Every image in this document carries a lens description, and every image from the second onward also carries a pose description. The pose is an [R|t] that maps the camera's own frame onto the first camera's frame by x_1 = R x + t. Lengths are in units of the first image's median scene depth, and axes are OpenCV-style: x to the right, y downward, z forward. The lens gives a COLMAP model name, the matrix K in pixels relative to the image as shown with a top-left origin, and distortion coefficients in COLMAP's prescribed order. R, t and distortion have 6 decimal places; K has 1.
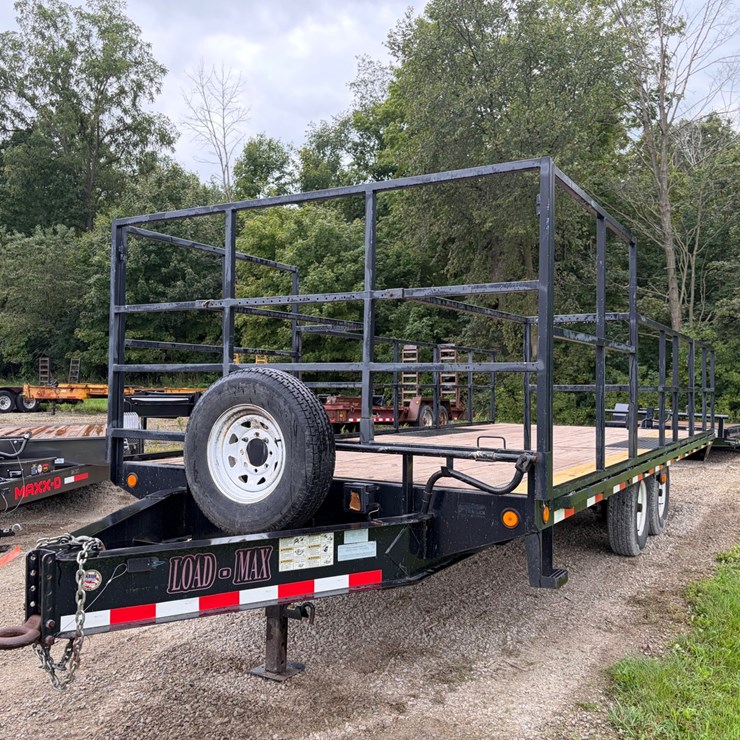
lens RADIAL K [[790.3, 0, 370.0], [0, 790.3, 370.0], [0, 0, 1]] dist [0.066405, -0.031359]
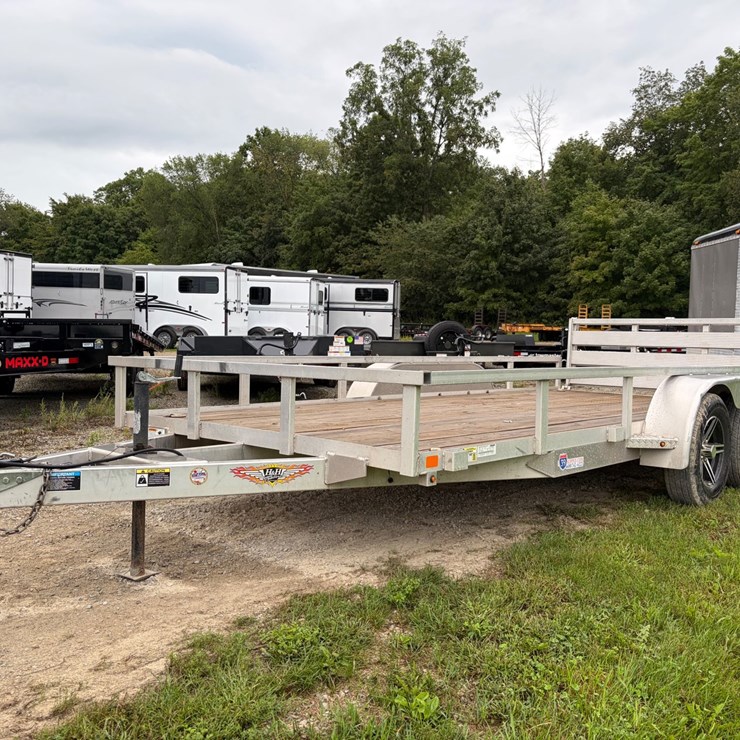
lens RADIAL K [[790.3, 0, 370.0], [0, 790.3, 370.0], [0, 0, 1]] dist [0.066405, -0.031359]
pose [[0.980412, 0.023789, -0.195518, -0.194936], [-0.012115, 0.998083, 0.060691, 0.012005], [0.196587, -0.057134, 0.978820, -0.387961]]
